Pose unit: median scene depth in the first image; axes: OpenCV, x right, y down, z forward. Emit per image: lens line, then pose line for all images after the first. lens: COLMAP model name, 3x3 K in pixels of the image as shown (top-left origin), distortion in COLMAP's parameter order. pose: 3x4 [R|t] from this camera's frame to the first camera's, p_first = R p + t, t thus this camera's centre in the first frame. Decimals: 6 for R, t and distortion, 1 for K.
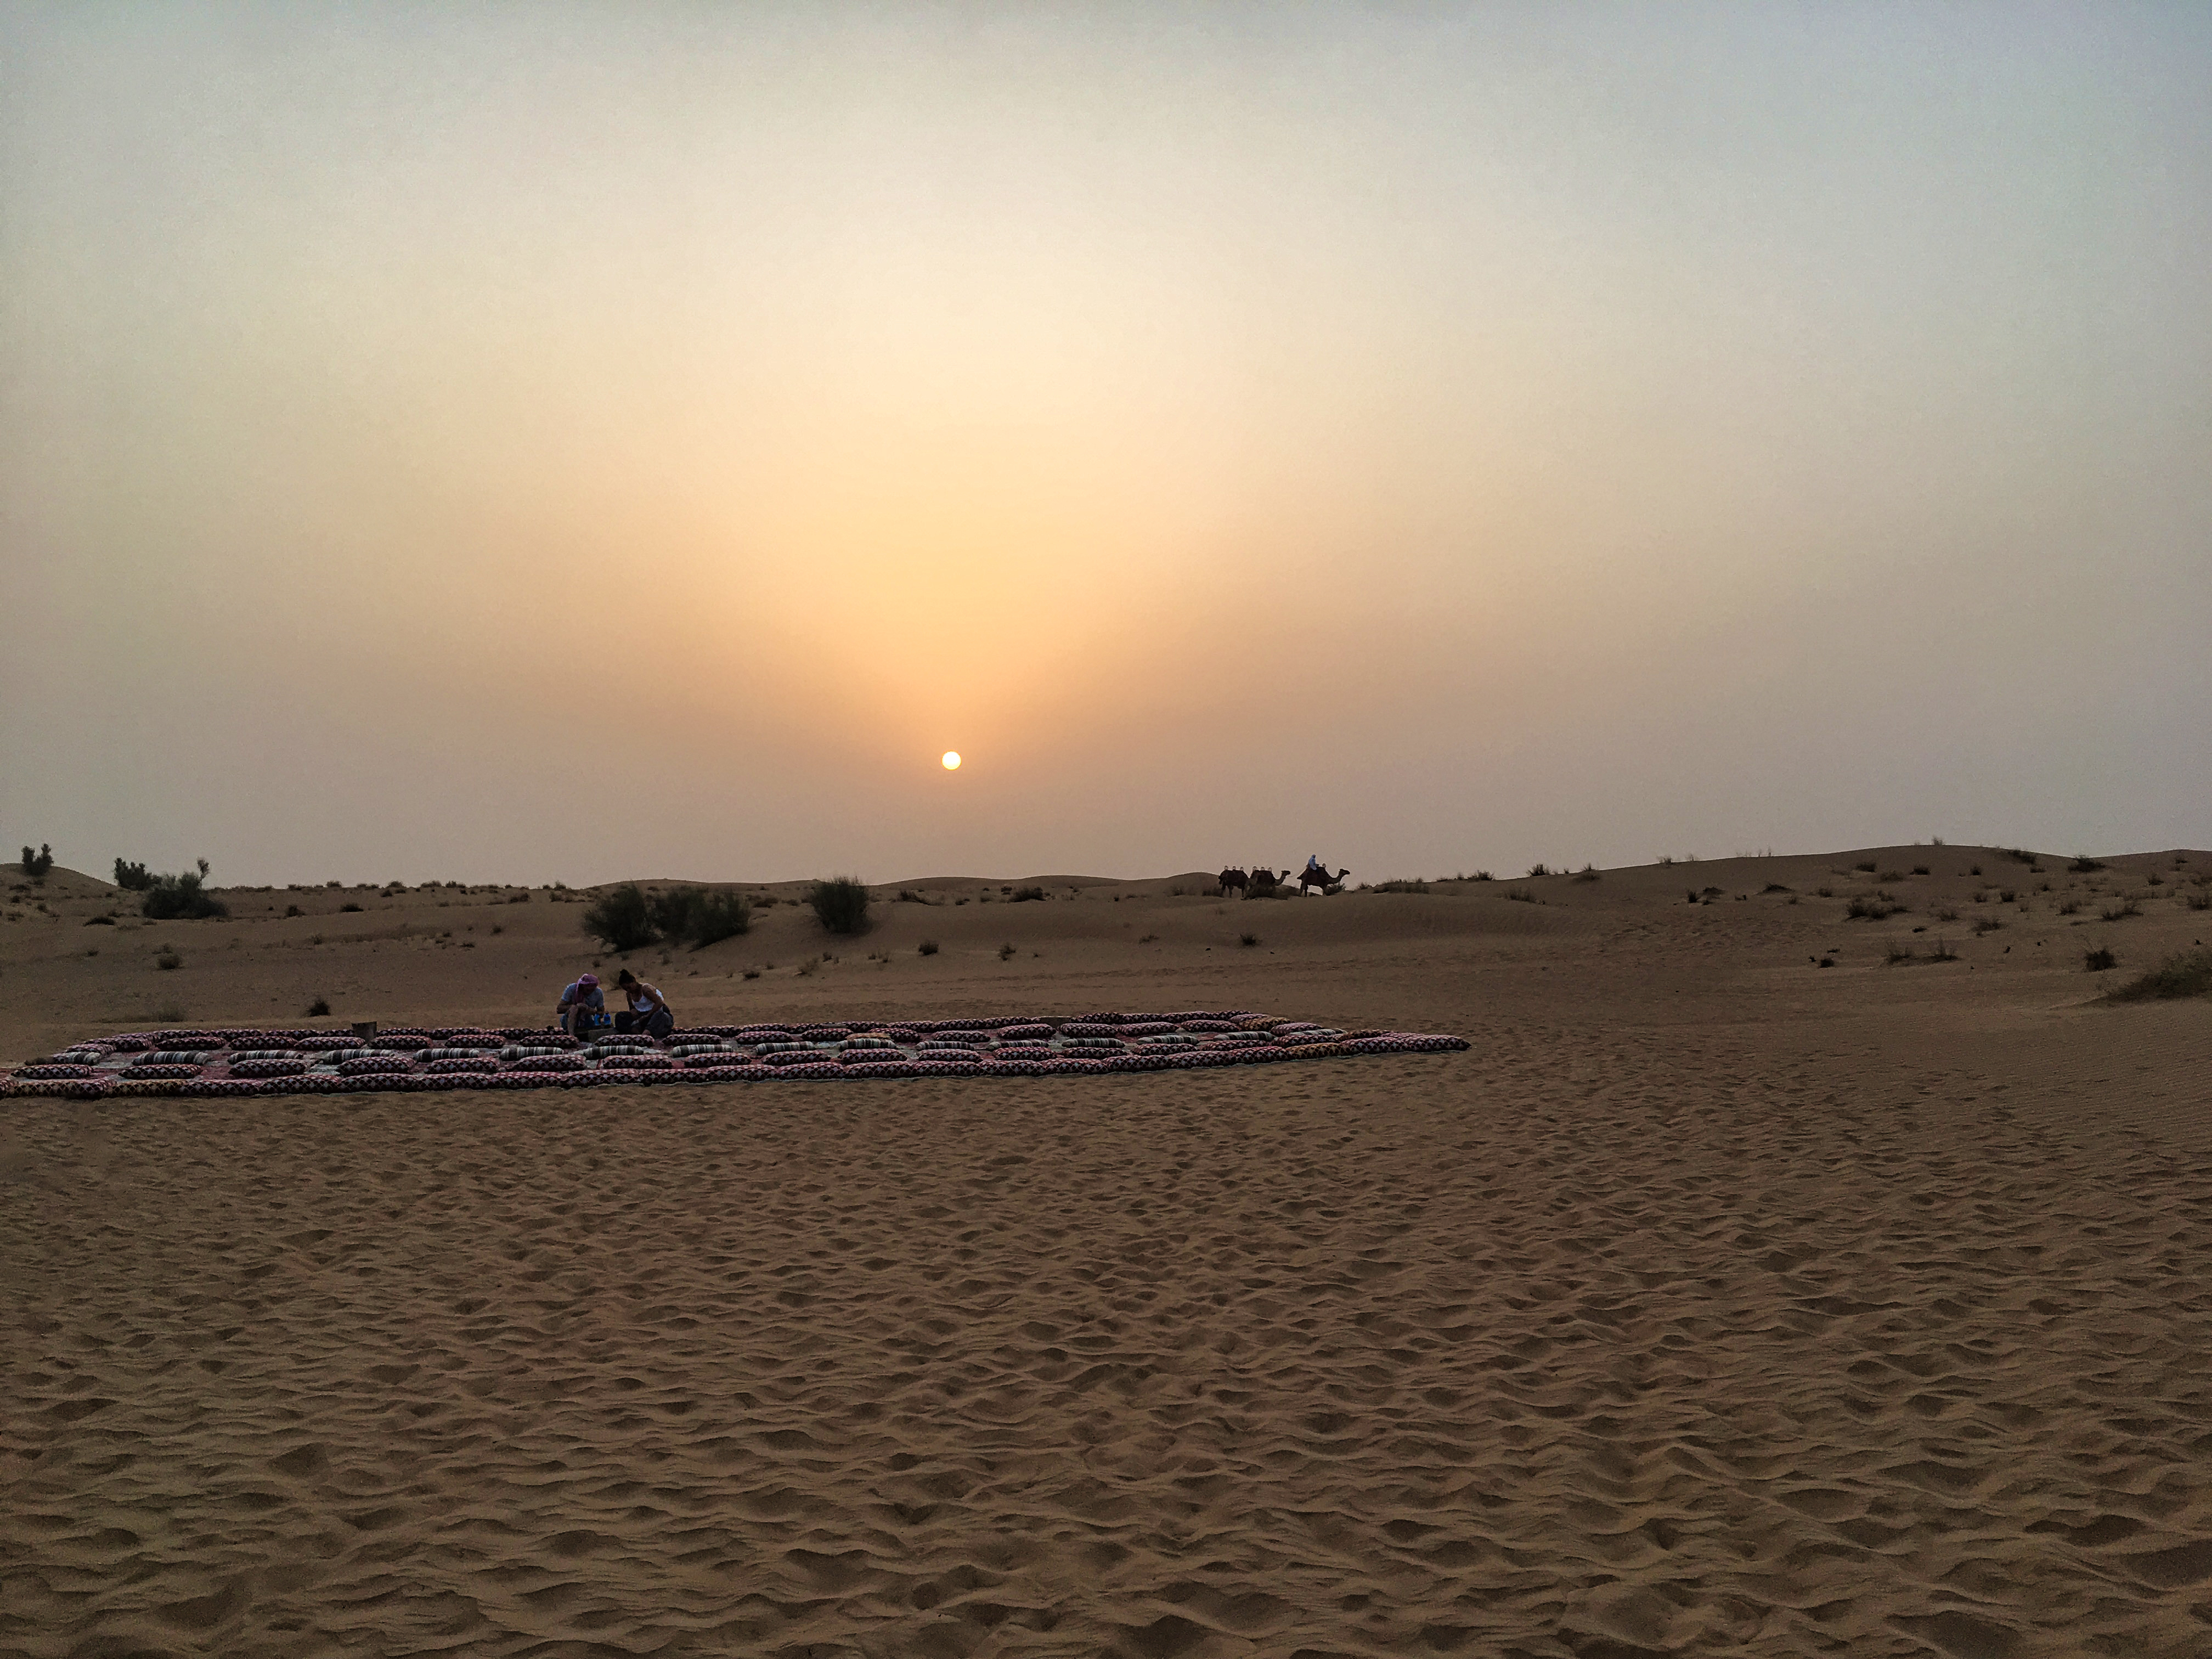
lens RADIAL K [[1869.4, 0, 1105.9], [0, 1869.4, 830.1], [0, 0, 1]] dist [0.041740, -0.001808]
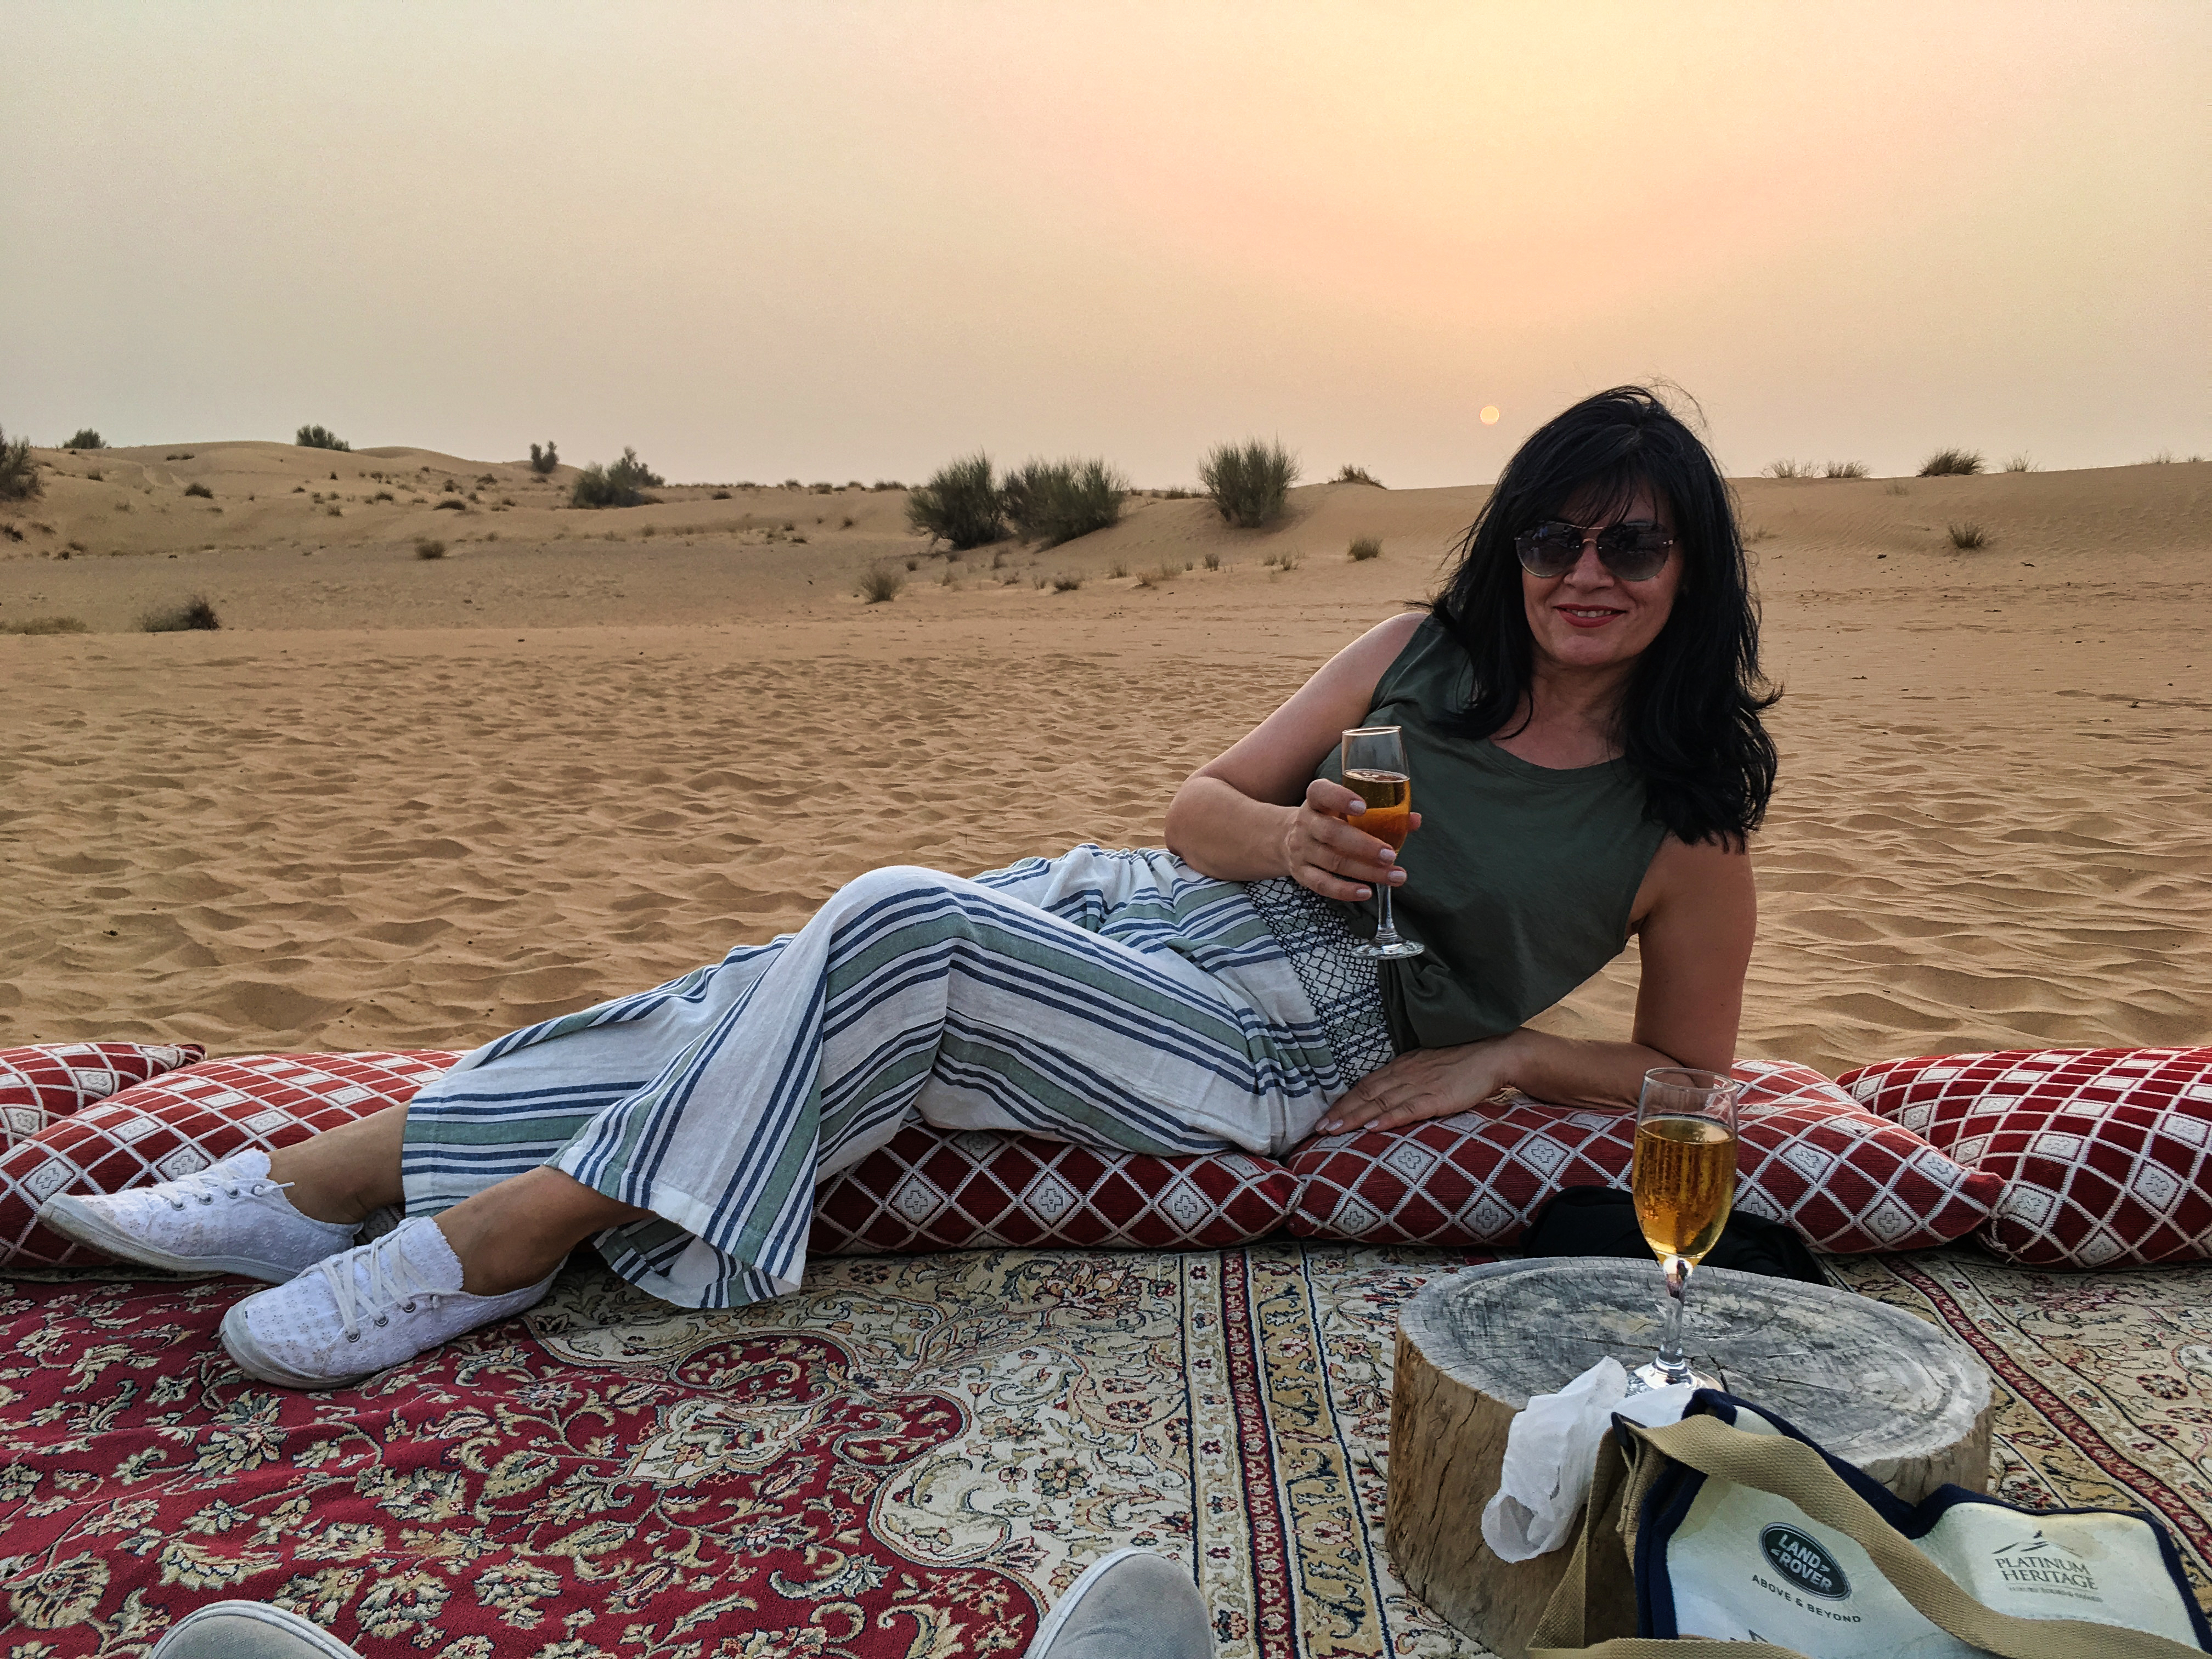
lens RADIAL K [[1869.4, 0, 1106.5], [0, 1869.4, 830.7], [0, 0, 1]] dist [0.041740, -0.001808]
pose [[0.964265, 0.058437, -0.258415, -0.011243], [-0.005432, 0.979527, 0.201237, 0.025625], [0.264885, -0.192643, 0.944841, 0.321210]]
